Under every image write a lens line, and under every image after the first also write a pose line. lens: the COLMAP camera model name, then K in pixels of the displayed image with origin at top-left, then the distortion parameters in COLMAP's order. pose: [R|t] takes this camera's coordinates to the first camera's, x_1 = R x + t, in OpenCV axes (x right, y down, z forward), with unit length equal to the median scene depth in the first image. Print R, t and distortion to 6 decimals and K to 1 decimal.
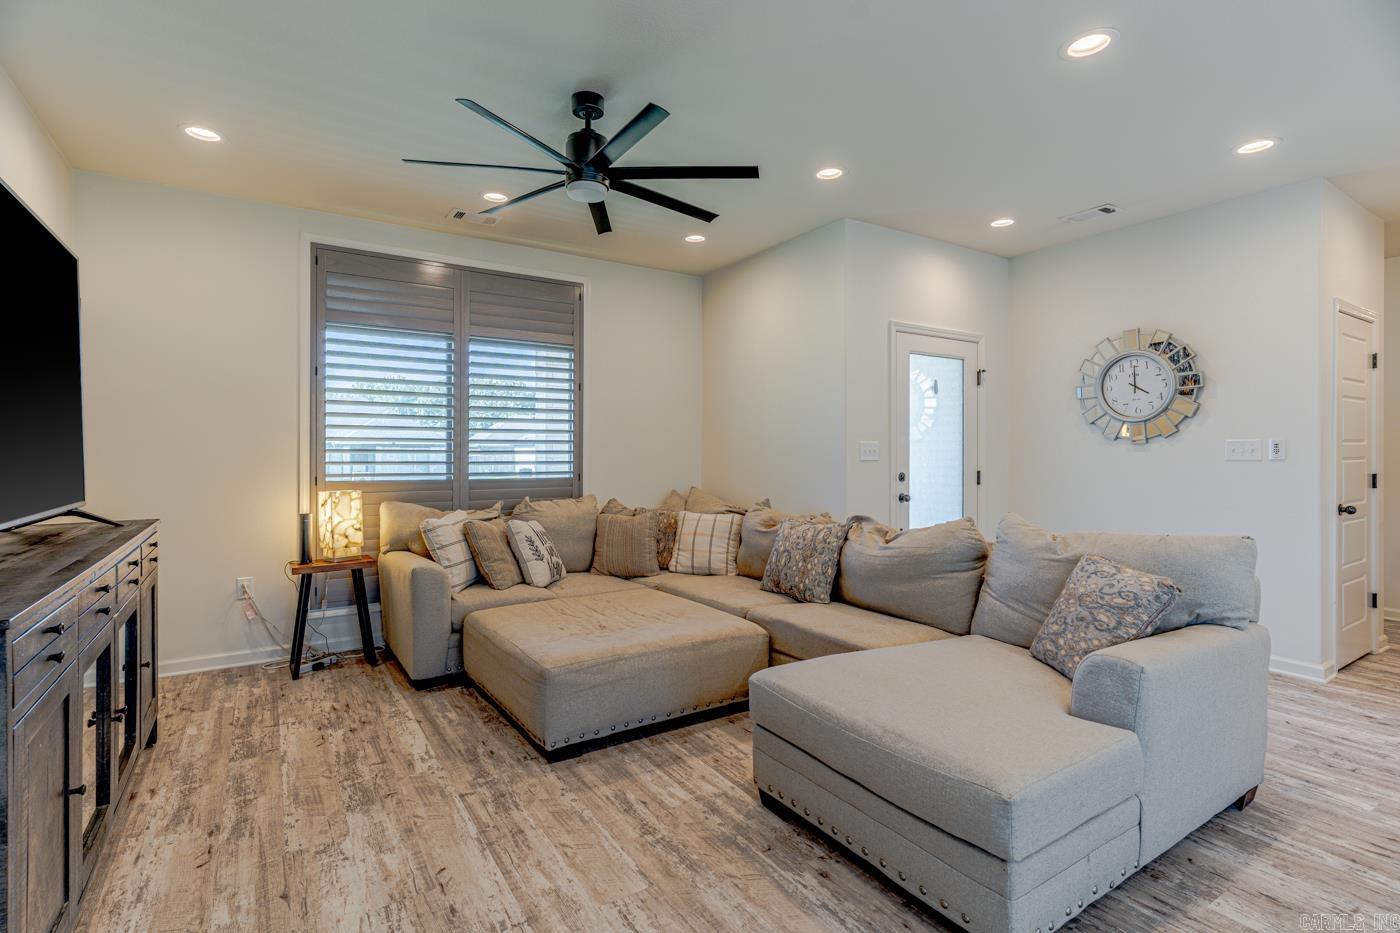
lens RADIAL K [[669.4, 0, 692.9], [0, 669.4, 454.7], [0, 0, 1]] dist [0.001684, 0.000744]
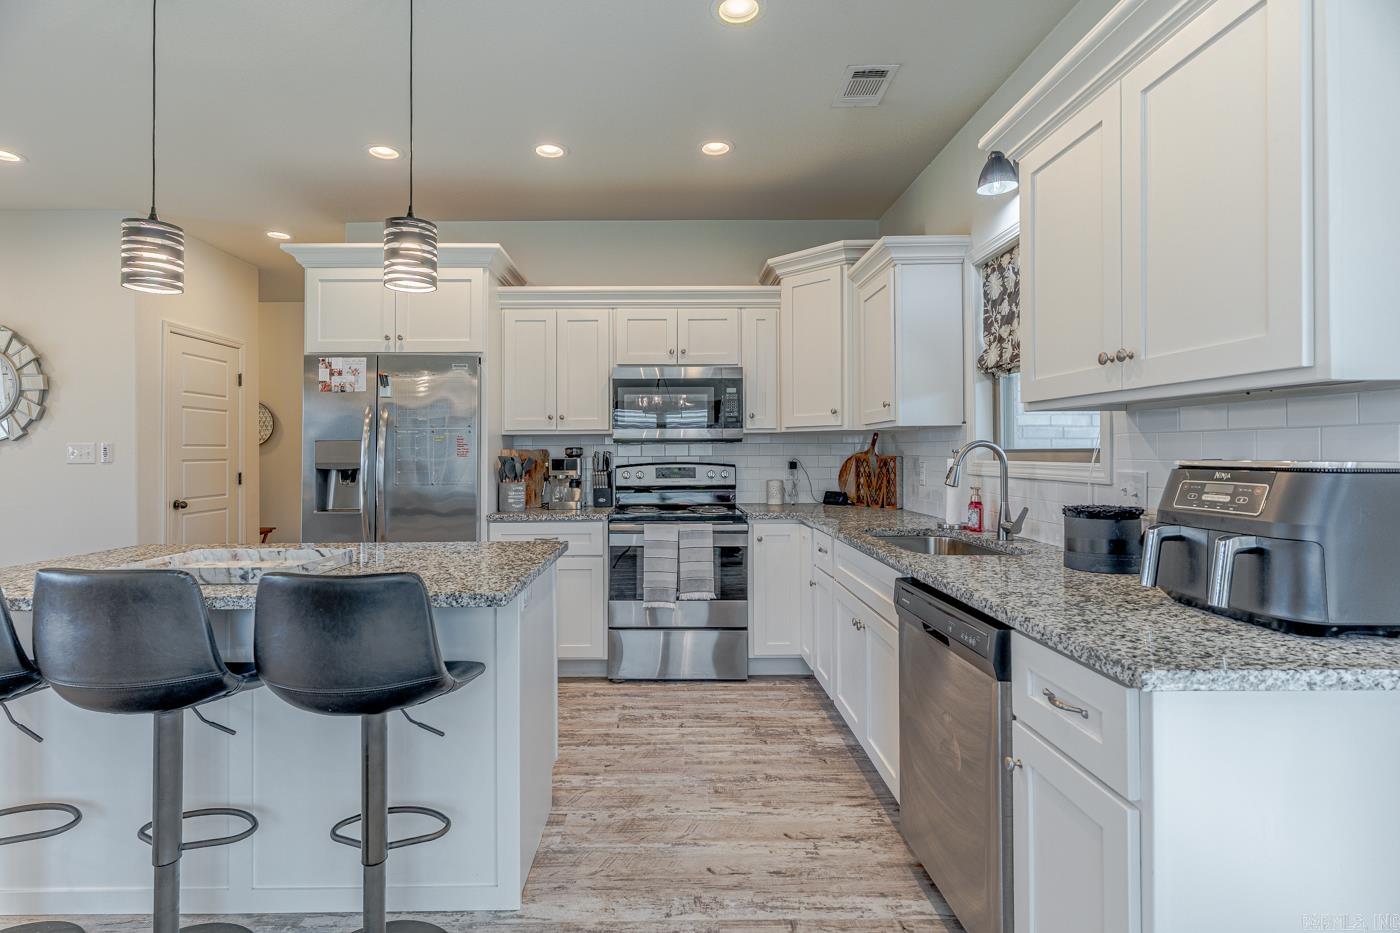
lens RADIAL K [[668.4, 0, 671.3], [0, 668.4, 447.8], [0, 0, 1]] dist [0.000099, -0.000111]
pose [[0.538715, 0.005941, 0.842467, 0.475757], [0.005948, 0.999923, -0.010854, 0.001346], [-0.842467, 0.010858, 0.538639, -0.361151]]
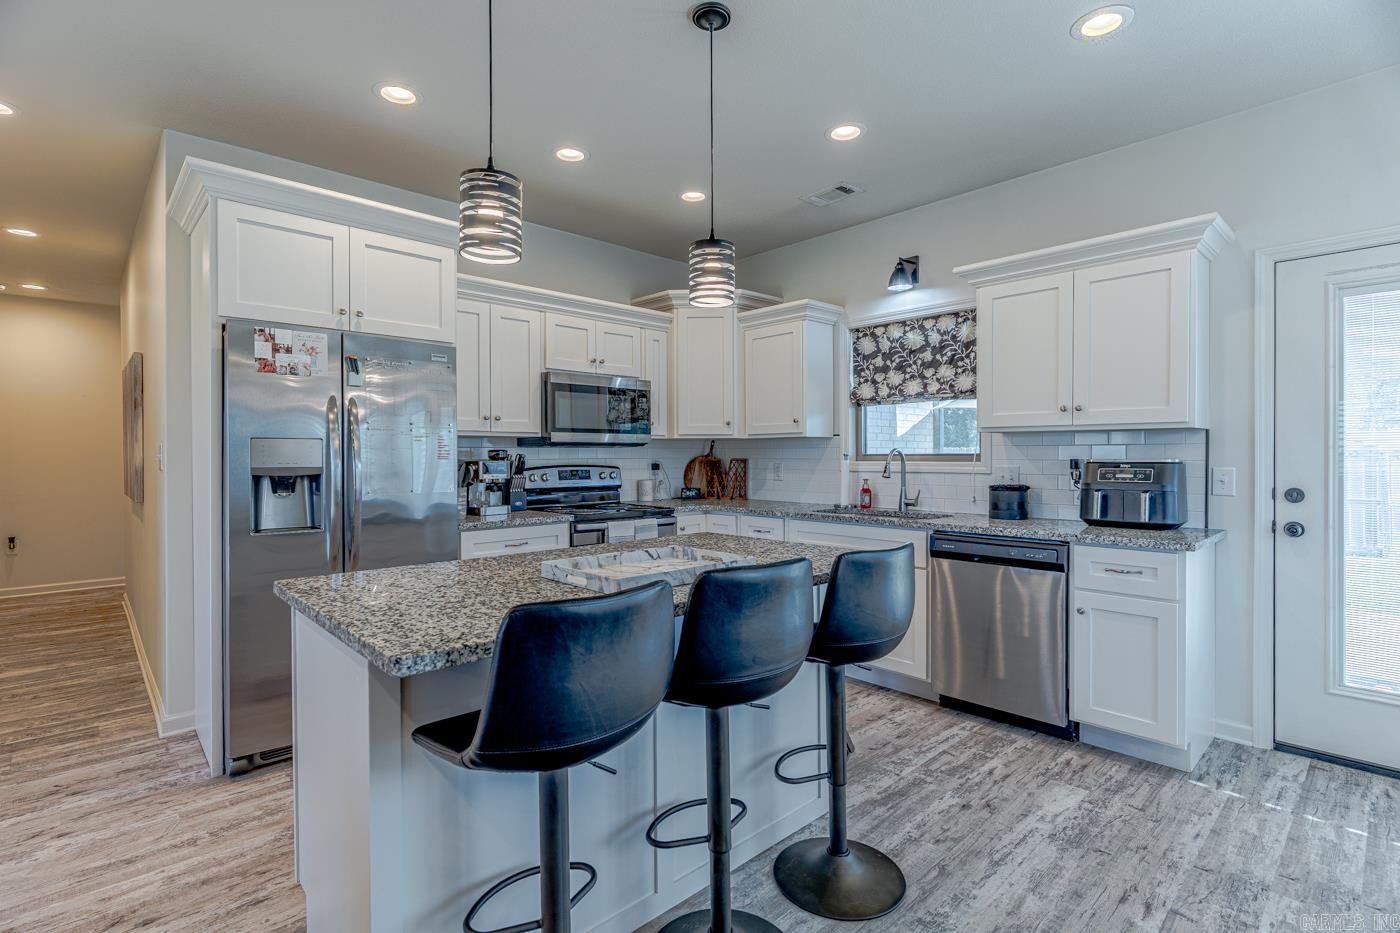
lens RADIAL K [[666.2, 0, 689.3], [0, 666.2, 459.2], [0, 0, 1]] dist [0.002977, 0.000305]
pose [[-0.170327, -0.002263, 0.985385, 0.225422], [0.005388, 0.999980, 0.003228, 0.000778], [-0.985373, 0.005859, -0.170312, 0.258774]]
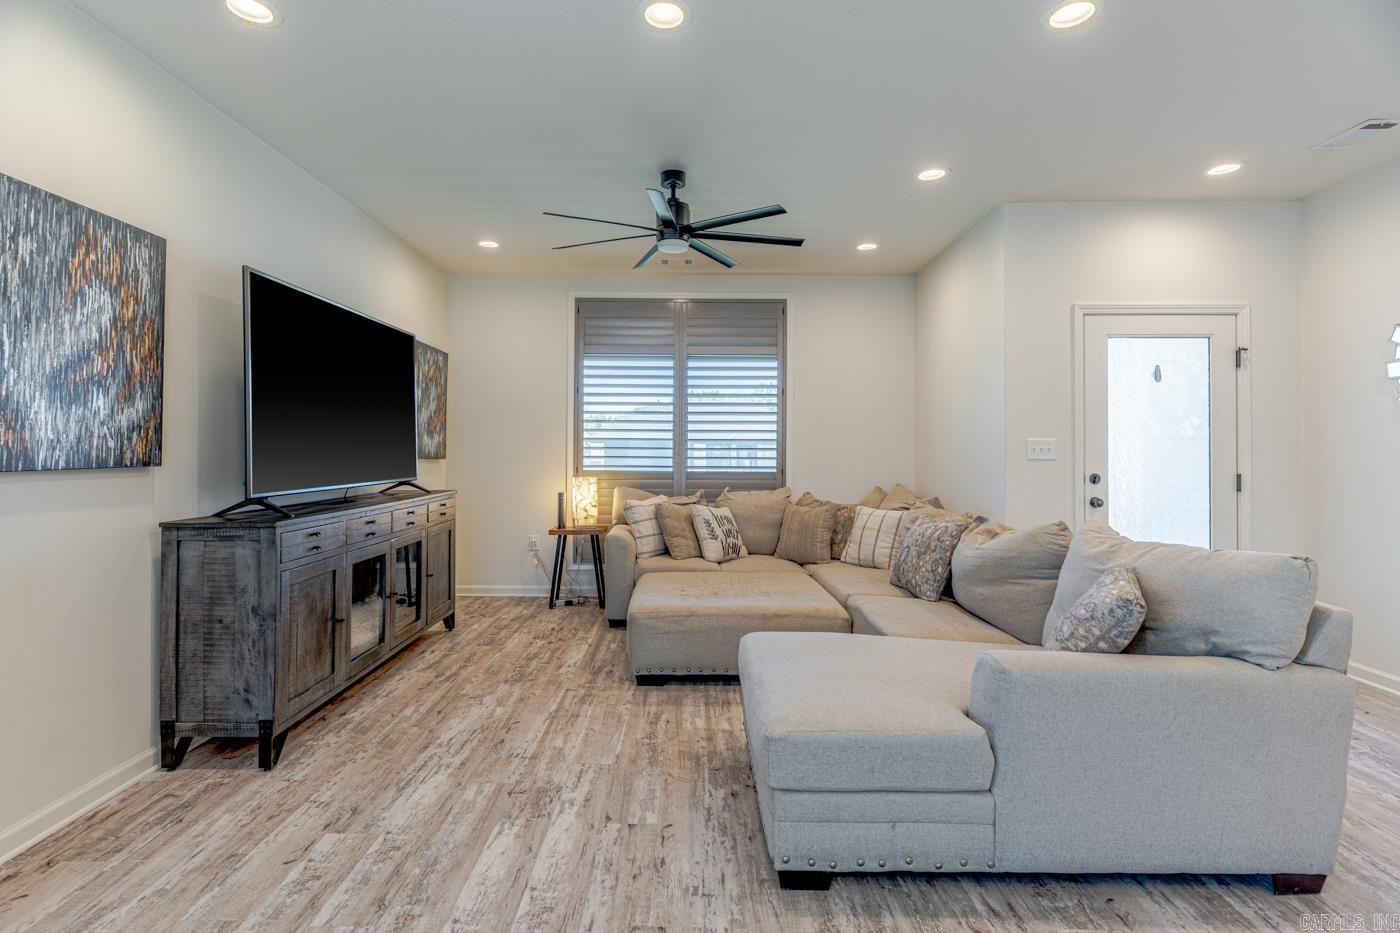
lens RADIAL K [[676.3, 0, 688.6], [0, 676.3, 444.3], [0, 0, 1]] dist [0.002058, 0.000392]
pose [[0.839460, -0.001428, -0.543420, 0.432622], [-0.005062, 0.999933, -0.010447, 0.000102], [0.543398, 0.011520, 0.839396, -0.049173]]
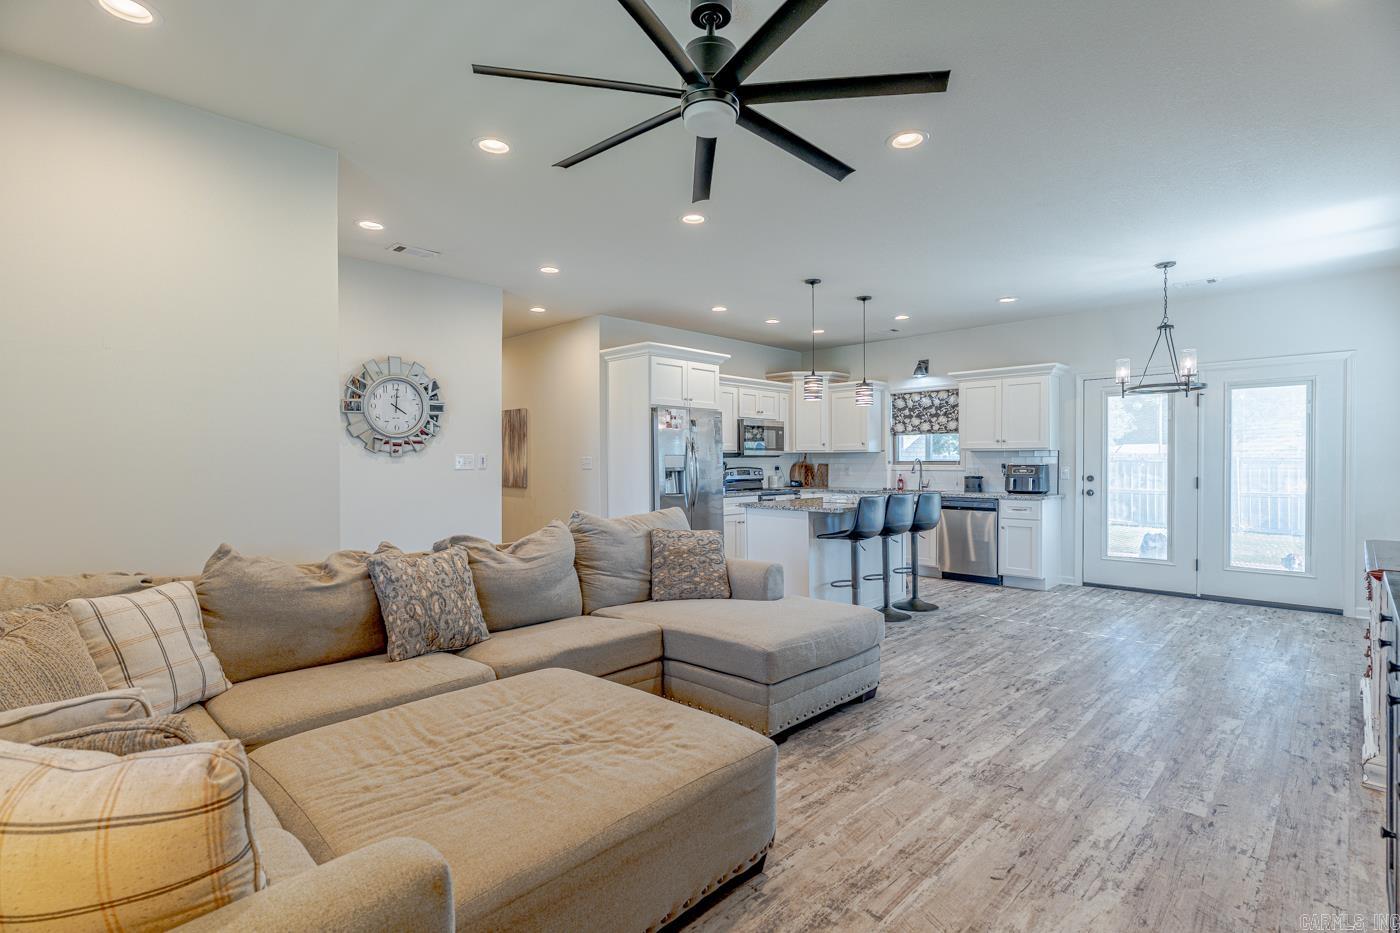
lens RADIAL K [[659.4, 0, 695.0], [0, 659.4, 466.6], [0, 0, 1]] dist [0.002846, 0.000249]
pose [[-0.215965, -0.005594, 0.976385, -0.677290], [0.006459, 0.999954, 0.007158, -0.004639], [-0.976380, 0.007853, -0.215918, 0.898758]]
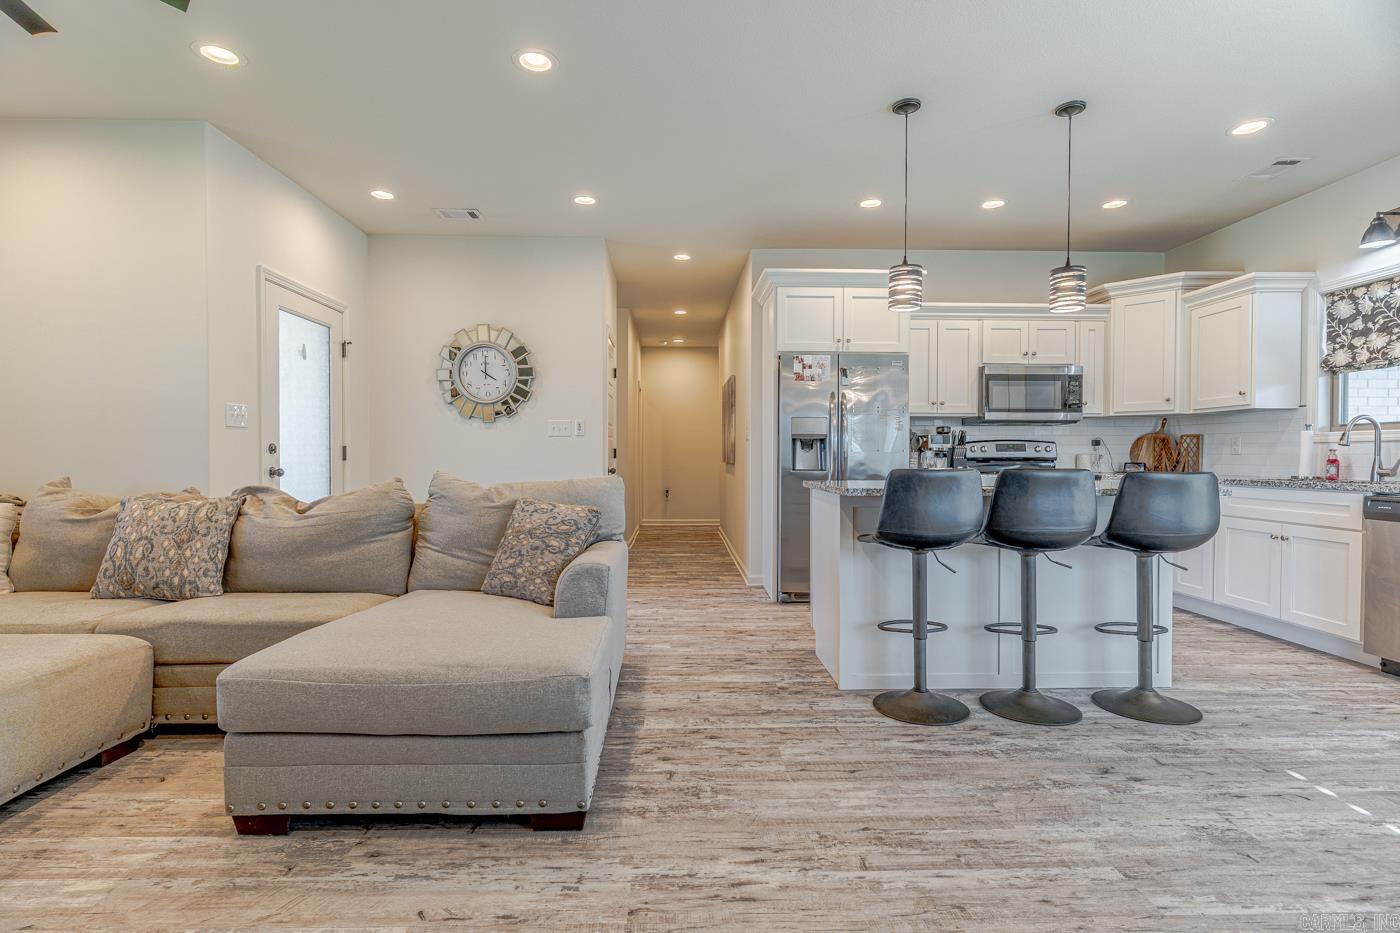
lens RADIAL K [[659.4, 0, 695.0], [0, 659.4, 466.6], [0, 0, 1]] dist [0.002846, 0.000249]
pose [[0.513847, -0.010806, 0.857814, -0.178567], [-0.001190, 0.999911, 0.013308, 0.055696], [-0.857881, -0.007859, 0.513788, 0.105055]]
